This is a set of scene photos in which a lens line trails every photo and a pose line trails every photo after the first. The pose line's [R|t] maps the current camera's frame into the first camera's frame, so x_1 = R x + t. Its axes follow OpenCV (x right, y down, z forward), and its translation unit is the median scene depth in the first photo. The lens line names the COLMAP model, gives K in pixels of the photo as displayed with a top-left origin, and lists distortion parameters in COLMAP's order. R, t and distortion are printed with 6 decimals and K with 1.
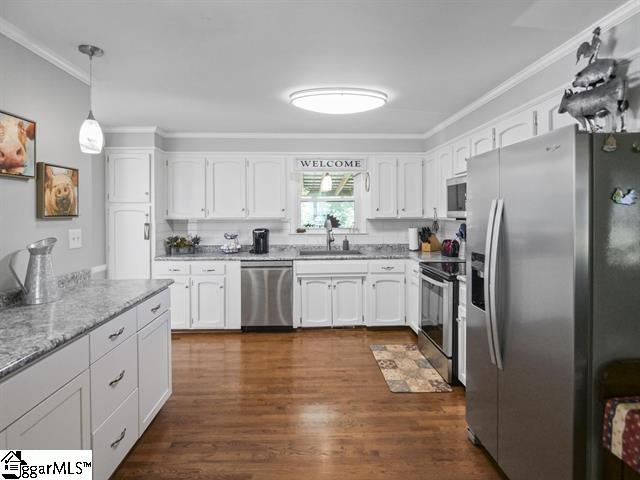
lens RADIAL K [[368.1, 0, 319.2], [0, 368.1, 214.5], [0, 0, 1]] dist [0.001249, 0.000750]
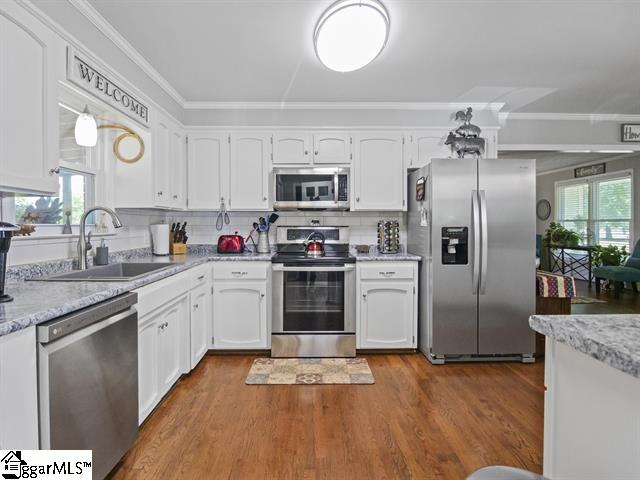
lens RADIAL K [[352.8, 0, 319.7], [0, 352.8, 229.1], [0, 0, 1]] dist [-0.000283, 0.000289]
pose [[0.007842, -0.010351, 0.999916, -0.601839], [0.008982, 0.999907, 0.010280, 0.058948], [-0.999929, 0.008900, 0.007935, 0.949004]]
